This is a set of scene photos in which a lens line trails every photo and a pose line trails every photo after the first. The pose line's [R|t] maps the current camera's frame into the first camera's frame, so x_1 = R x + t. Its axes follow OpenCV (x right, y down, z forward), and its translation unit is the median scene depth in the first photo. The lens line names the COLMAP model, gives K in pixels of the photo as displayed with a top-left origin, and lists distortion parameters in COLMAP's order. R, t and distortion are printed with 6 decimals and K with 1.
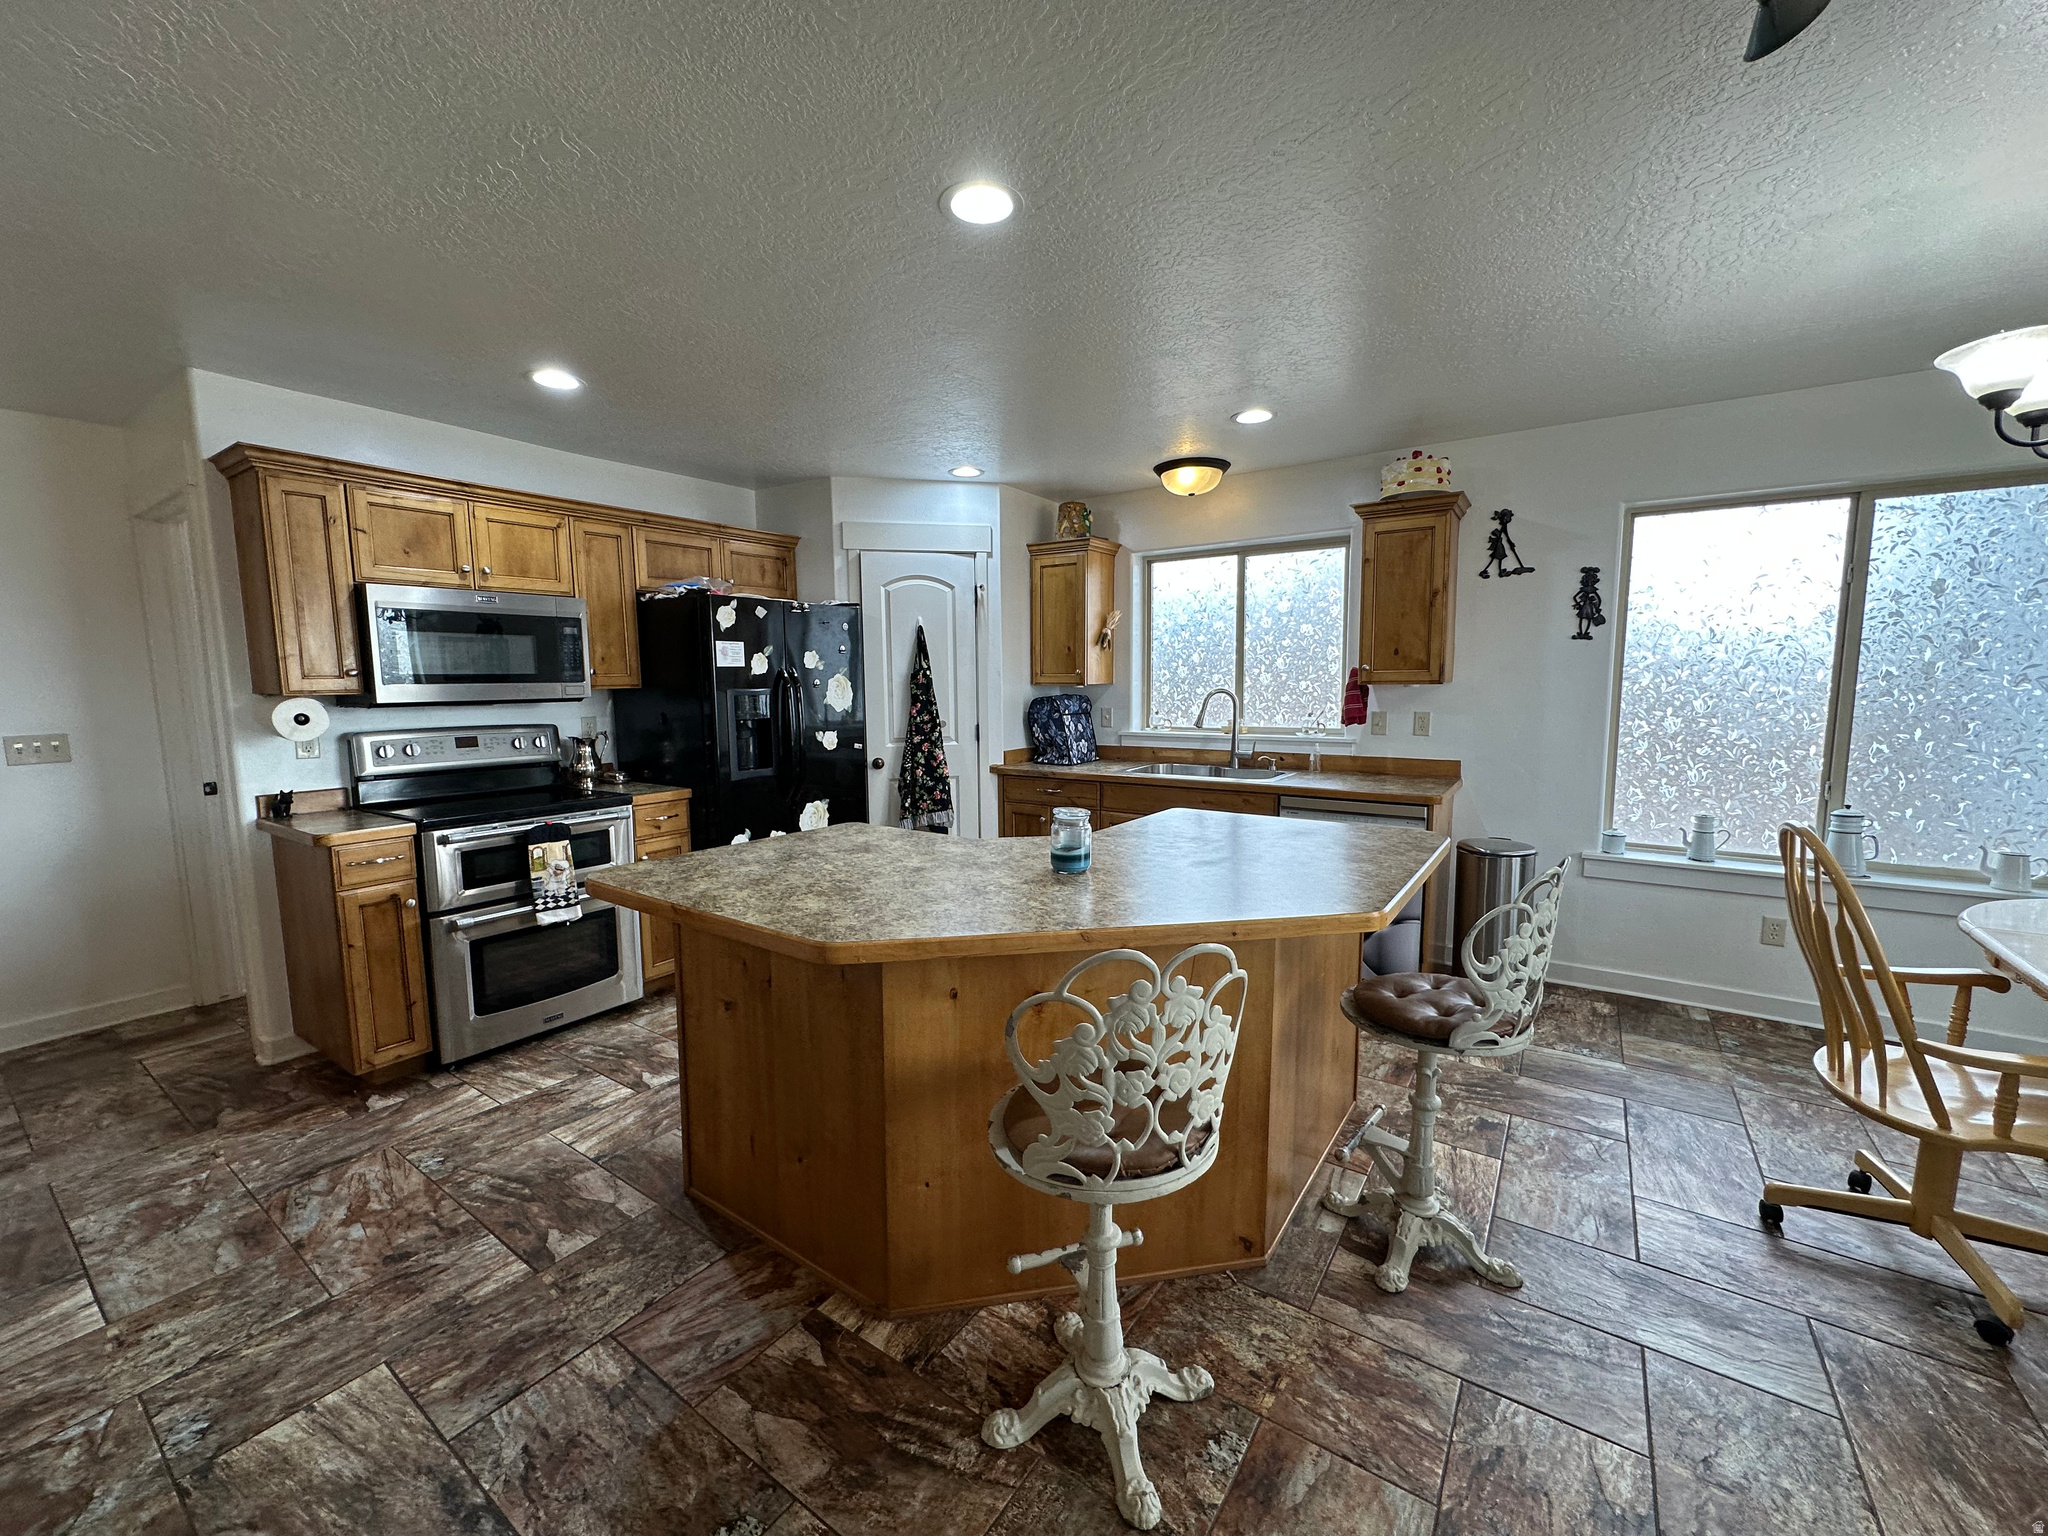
lens RADIAL K [[820.5, 0, 1010.4], [0, 820.5, 768.8], [0, 0, 1]] dist [-0.003209, 0.000191]
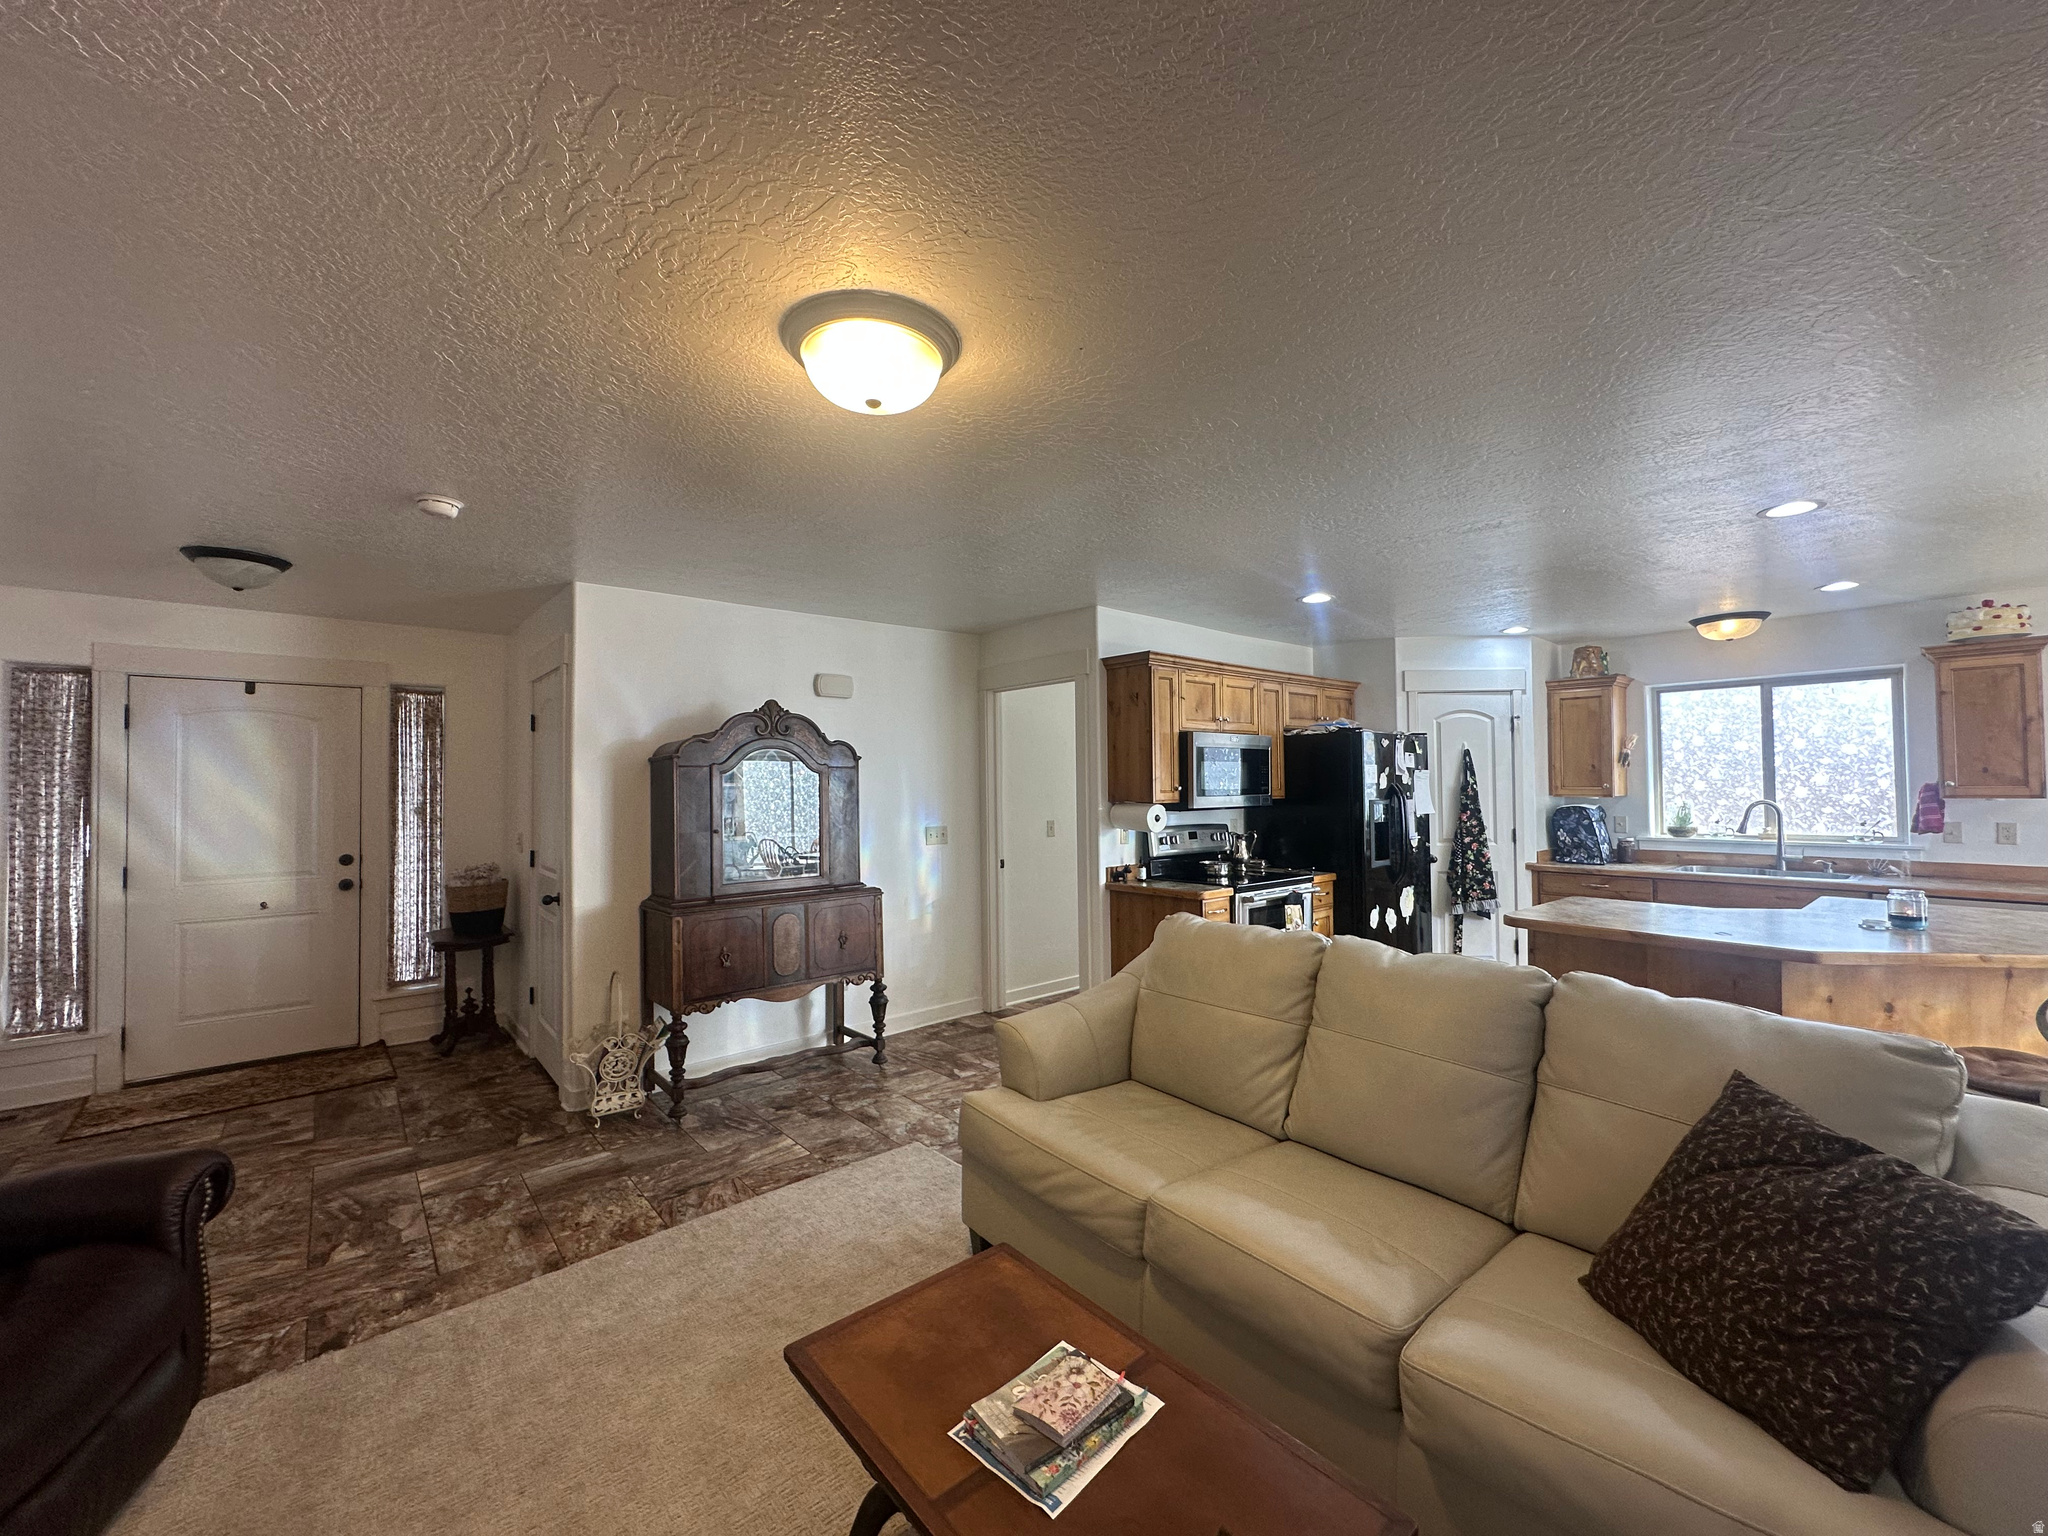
lens RADIAL K [[820.5, 0, 1012.2], [0, 820.5, 771.4], [0, 0, 1]] dist [-0.003209, 0.000191]
pose [[0.967038, -0.003615, -0.254606, -0.525886], [-0.028401, 0.992129, -0.121959, 0.035566], [0.253043, 0.125170, 0.959324, -0.421061]]
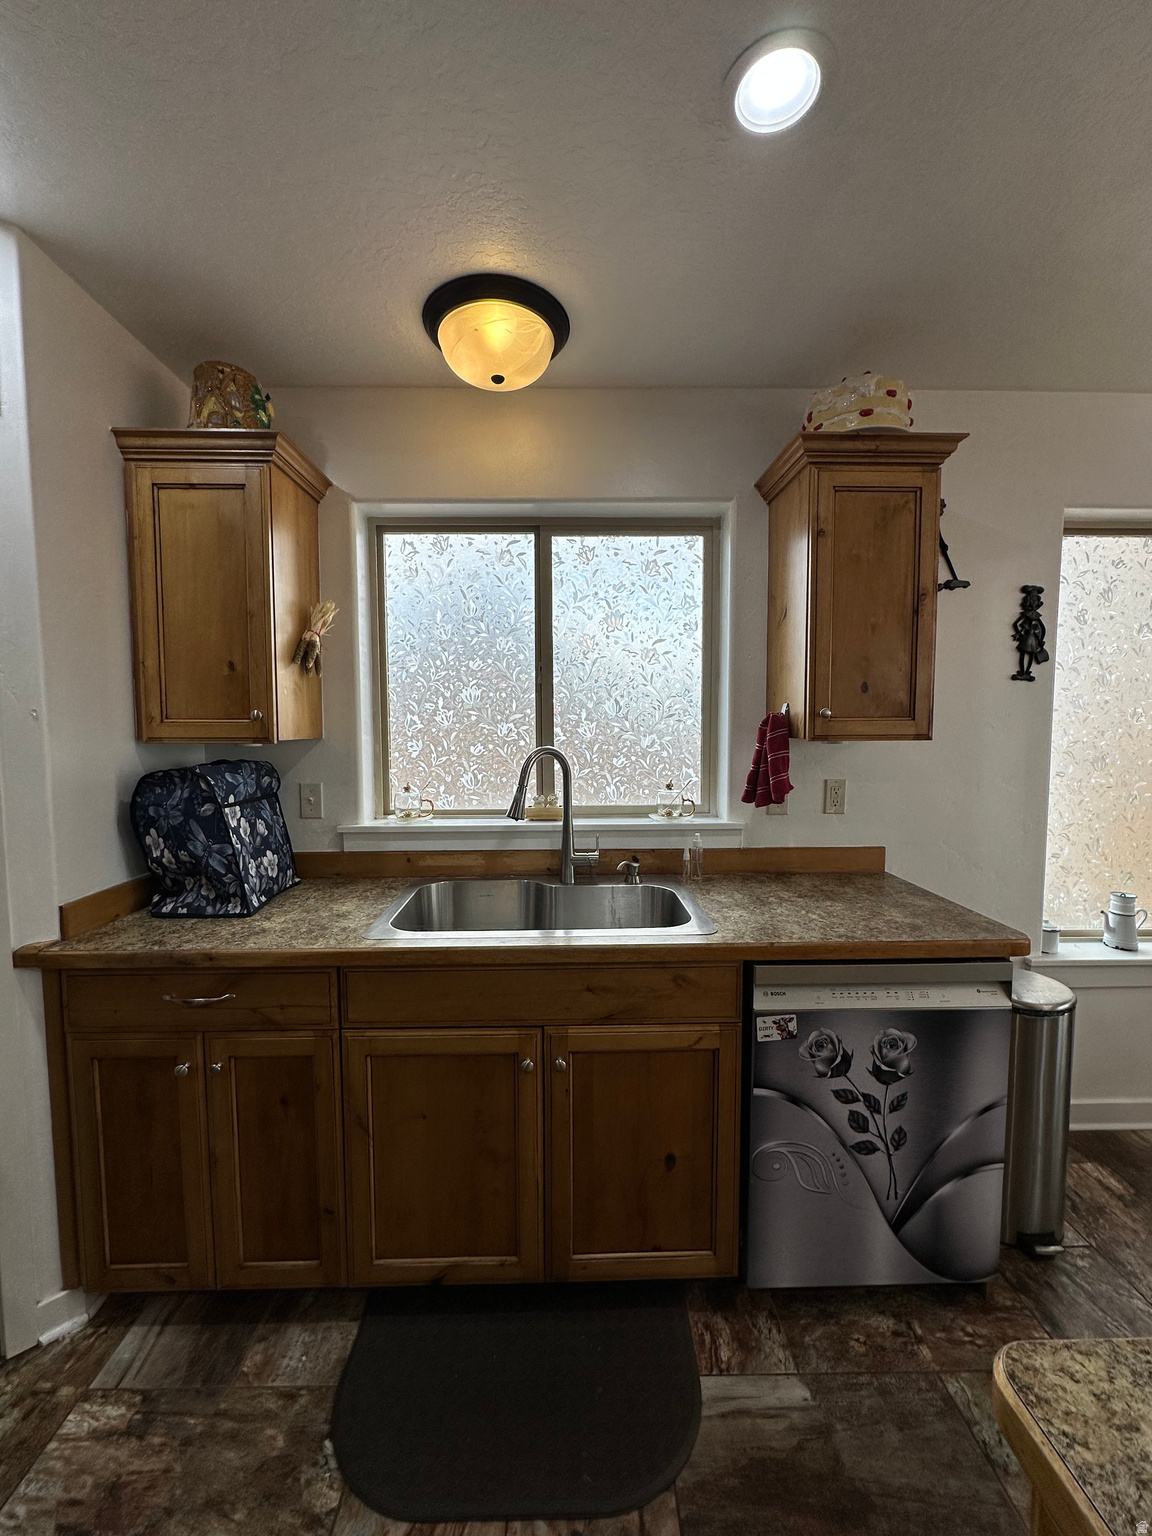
lens RADIAL K [[615.4, 0, 577.4], [0, 615.4, 766.8], [0, 0, 1]] dist [-0.003209, 0.000191]
pose [[0.802465, -0.031064, 0.595890, 0.021987], [0.060955, 0.997687, -0.030077, -0.078051], [-0.593578, 0.060459, 0.802503, 0.716979]]
